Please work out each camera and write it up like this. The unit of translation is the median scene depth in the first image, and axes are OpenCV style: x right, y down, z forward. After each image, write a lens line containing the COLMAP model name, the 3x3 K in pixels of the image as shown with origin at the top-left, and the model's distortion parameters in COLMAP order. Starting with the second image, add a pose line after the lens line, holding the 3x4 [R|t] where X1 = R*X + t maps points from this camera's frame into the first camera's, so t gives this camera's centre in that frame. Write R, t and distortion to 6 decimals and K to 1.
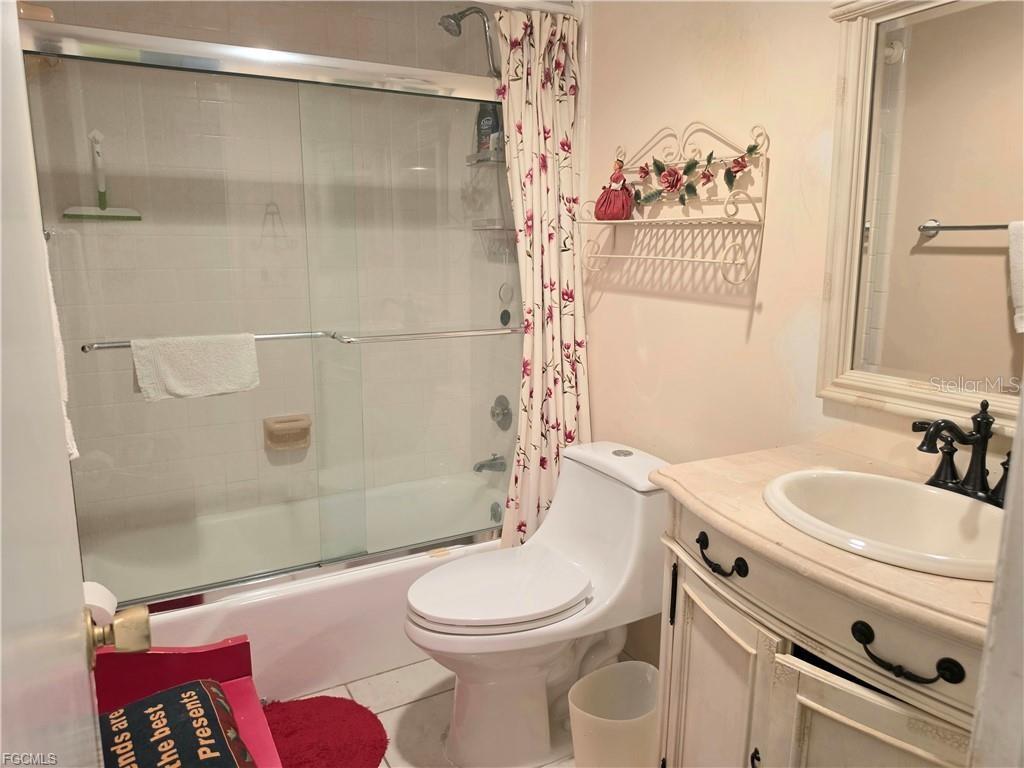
lens RADIAL K [[717.5, 0, 506.4], [0, 717.5, 387.1], [0, 0, 1]] dist [0.054396, -0.071726]
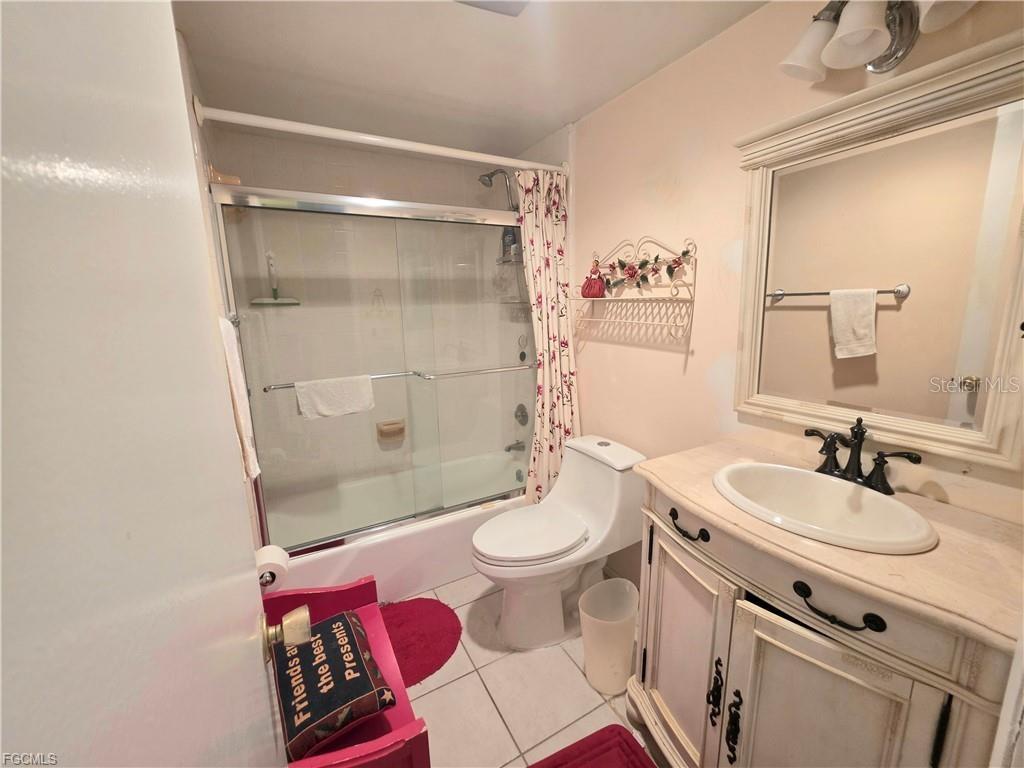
lens RADIAL K [[409.3, 0, 508.8], [0, 409.3, 381.1], [0, 0, 1]] dist [-0.005474, 0.001652]
pose [[0.999582, -0.028857, -0.001841, -0.042088], [0.028843, 0.999558, -0.007205, -0.046052], [0.002048, 0.007149, 0.999972, 0.094448]]
